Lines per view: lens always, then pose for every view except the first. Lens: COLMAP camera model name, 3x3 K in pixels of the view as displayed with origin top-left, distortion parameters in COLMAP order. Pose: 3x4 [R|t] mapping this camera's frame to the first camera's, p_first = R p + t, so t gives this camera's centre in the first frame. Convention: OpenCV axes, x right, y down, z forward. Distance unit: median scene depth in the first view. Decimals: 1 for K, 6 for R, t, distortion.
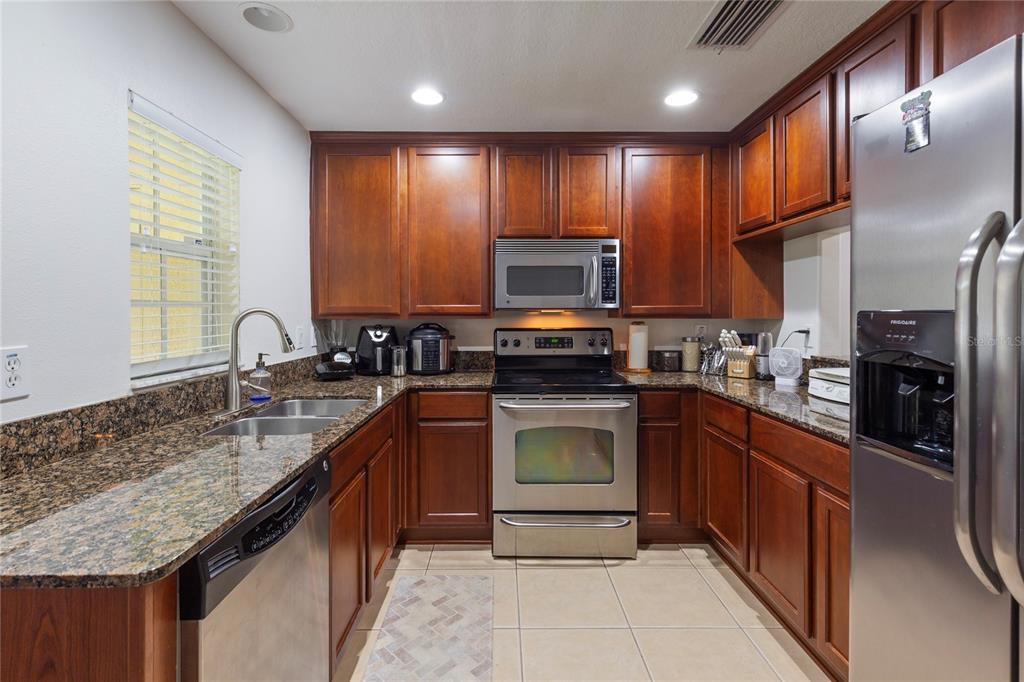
lens RADIAL K [[463.3, 0, 521.1], [0, 463.3, 314.2], [0, 0, 1]] dist [0.007031, -0.001873]
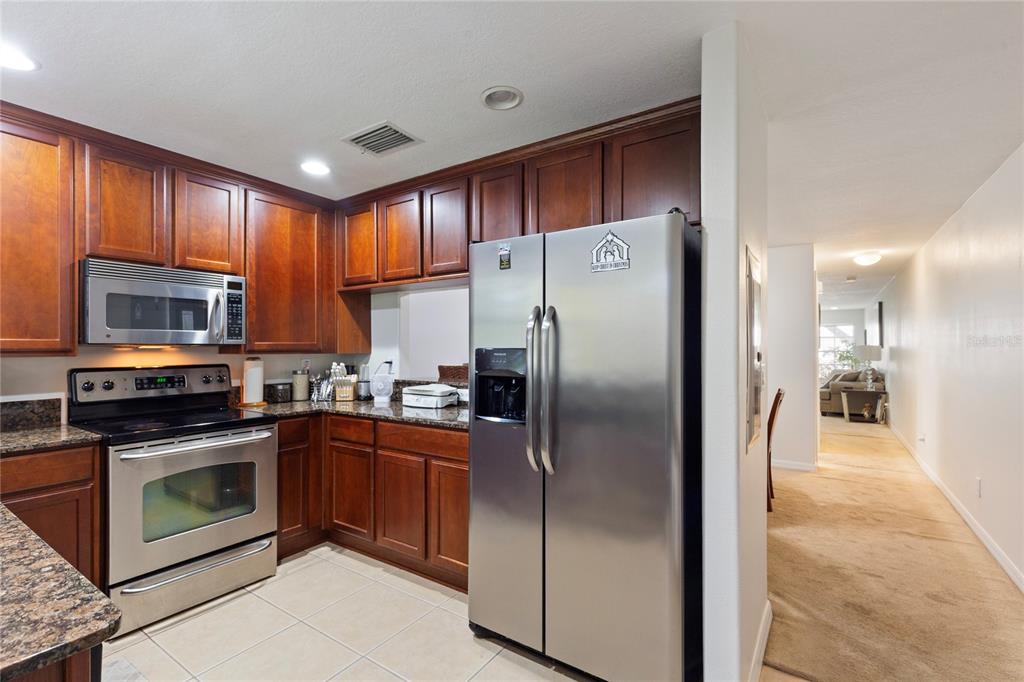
lens RADIAL K [[463.3, 0, 503.4], [0, 463.3, 344.9], [0, 0, 1]] dist [0.007031, -0.001873]
pose [[0.570158, 0.005489, 0.821517, -0.336474], [0.001669, 0.999968, -0.007840, -0.003159], [-0.821534, 0.005841, 0.570130, -0.063160]]
